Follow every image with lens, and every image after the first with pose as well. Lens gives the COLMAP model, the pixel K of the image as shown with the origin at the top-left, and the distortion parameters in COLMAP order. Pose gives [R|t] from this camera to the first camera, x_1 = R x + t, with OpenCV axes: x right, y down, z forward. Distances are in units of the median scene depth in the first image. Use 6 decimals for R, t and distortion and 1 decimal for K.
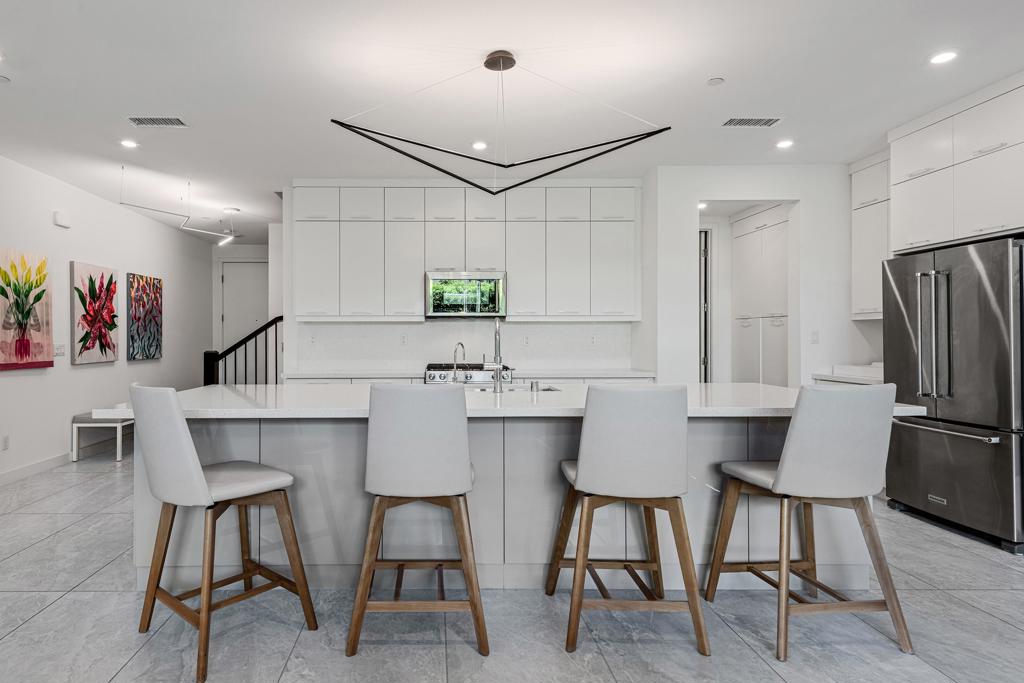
lens RADIAL K [[567.7, 0, 459.1], [0, 567.7, 335.6], [0, 0, 1]] dist [0.002951, 0.000550]
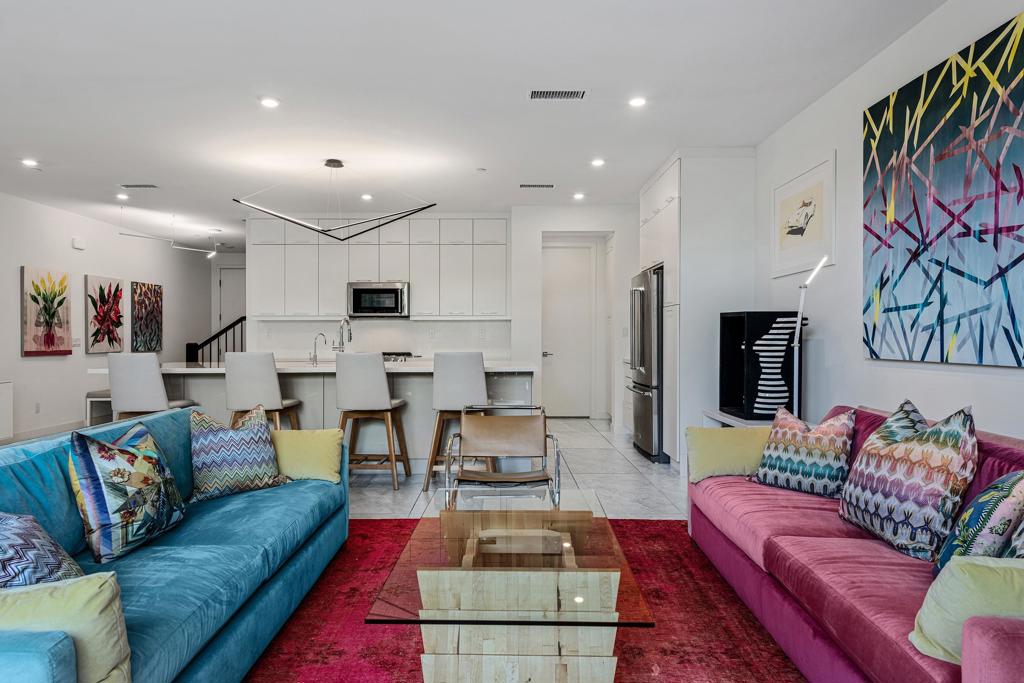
lens RADIAL K [[637.8, 0, 525.2], [0, 637.8, 333.9], [0, 0, 1]] dist [0.001382, -0.001840]
pose [[0.999941, -0.001965, -0.010690, 0.324858], [0.001957, 0.999998, -0.000771, 0.008302], [0.010691, 0.000750, 0.999943, -0.430762]]
